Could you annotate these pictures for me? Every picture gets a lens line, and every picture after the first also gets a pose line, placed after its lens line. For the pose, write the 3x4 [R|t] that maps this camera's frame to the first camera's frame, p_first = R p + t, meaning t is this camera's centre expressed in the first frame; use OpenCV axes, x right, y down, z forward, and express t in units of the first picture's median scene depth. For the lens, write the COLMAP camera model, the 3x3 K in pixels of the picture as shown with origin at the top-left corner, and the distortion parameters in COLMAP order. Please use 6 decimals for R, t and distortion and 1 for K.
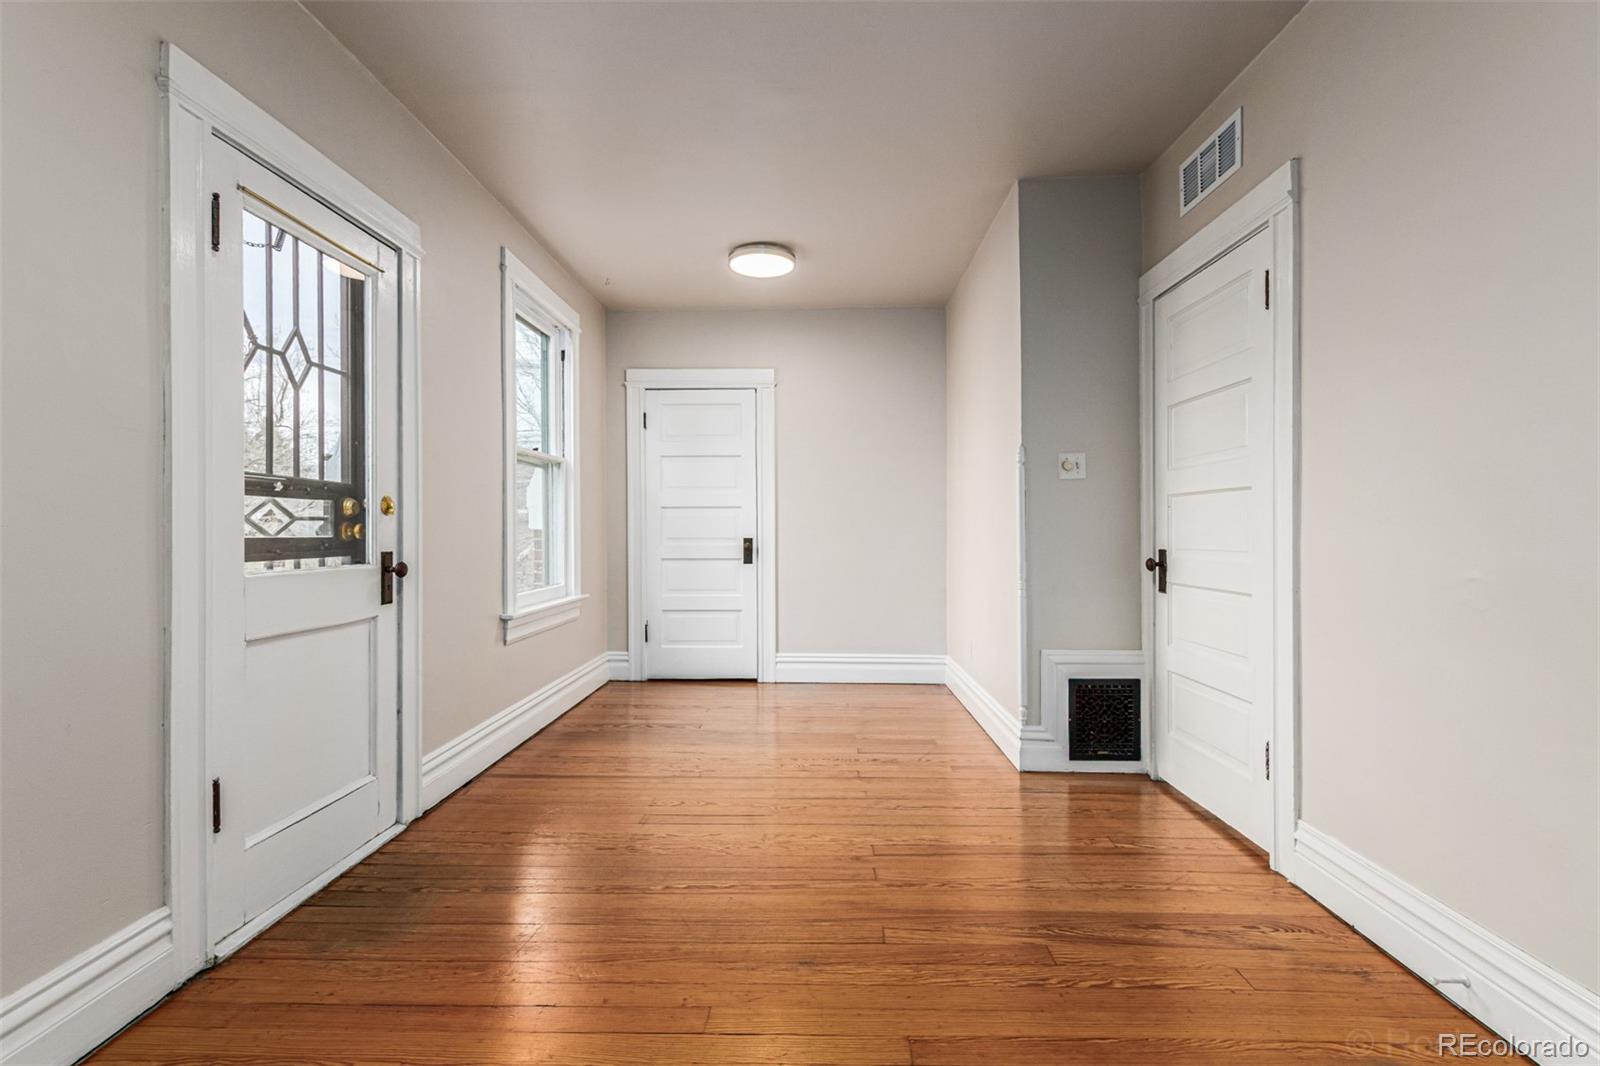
lens RADIAL K [[718.6, 0, 790.6], [0, 718.6, 532.3], [0, 0, 1]] dist [0.000599, -0.000120]
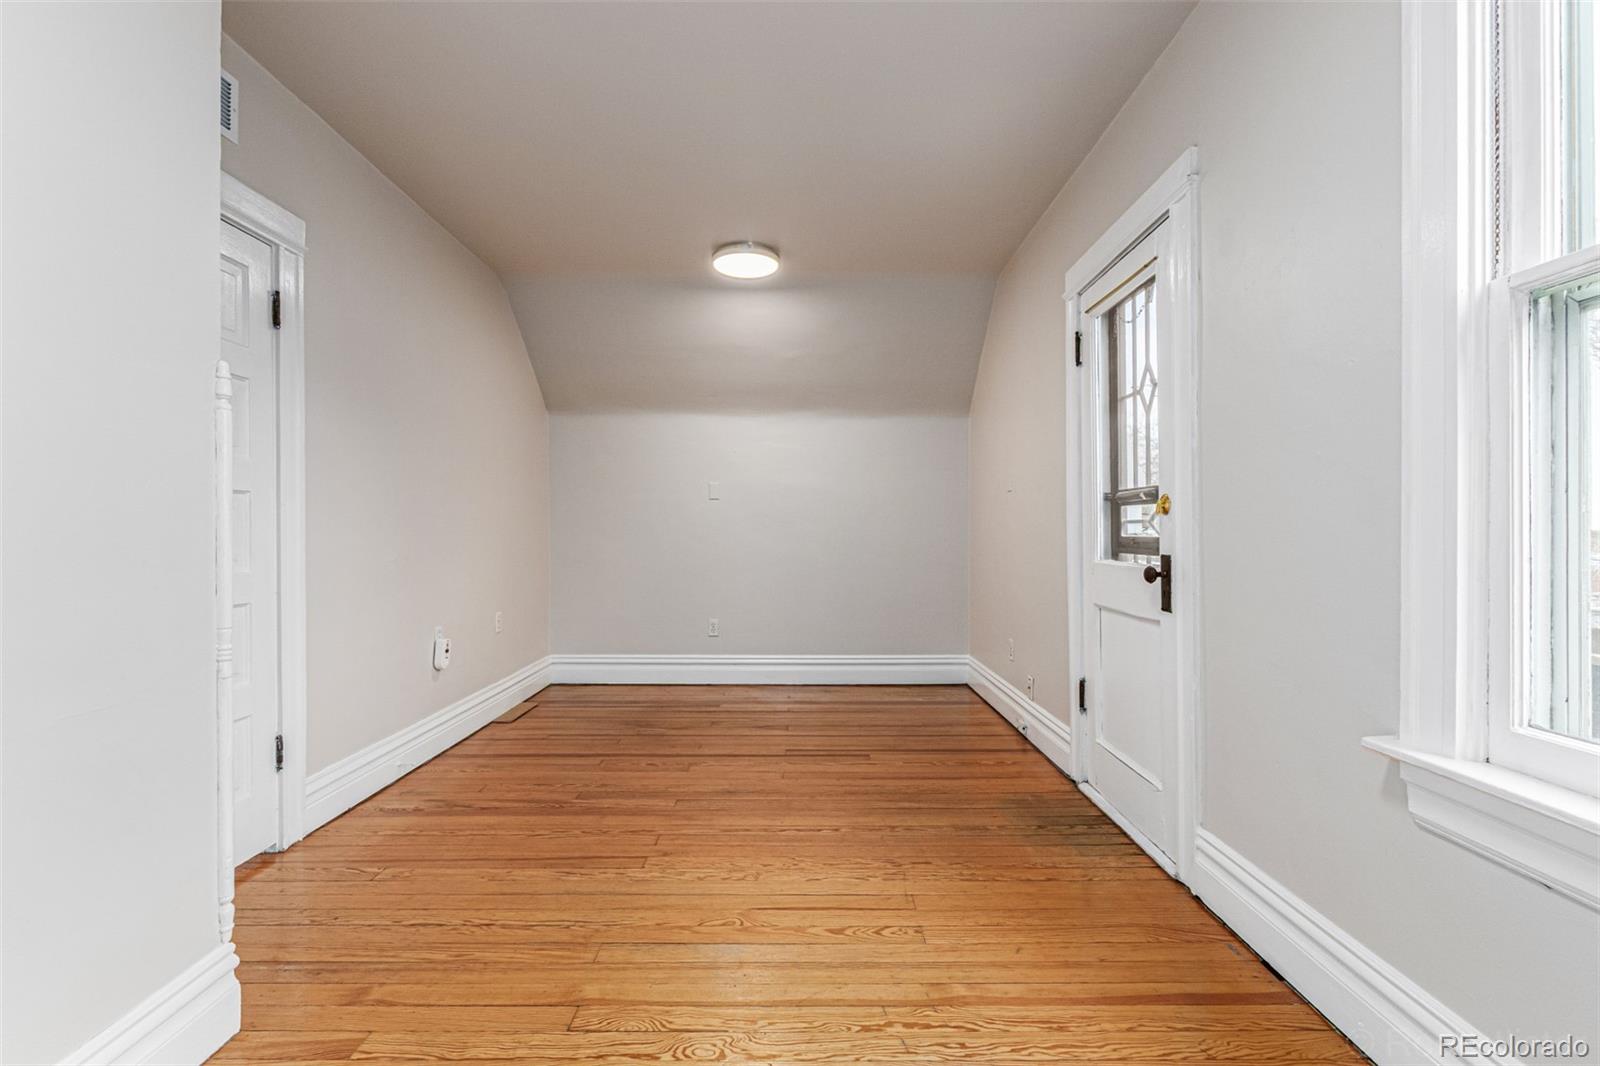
lens RADIAL K [[718.6, 0, 790.6], [0, 718.6, 532.3], [0, 0, 1]] dist [0.000599, -0.000120]
pose [[-0.999794, 0.004533, -0.019771, -0.070442], [0.004461, 0.999983, 0.003660, -0.008444], [0.019788, 0.003571, -0.999798, 2.132187]]
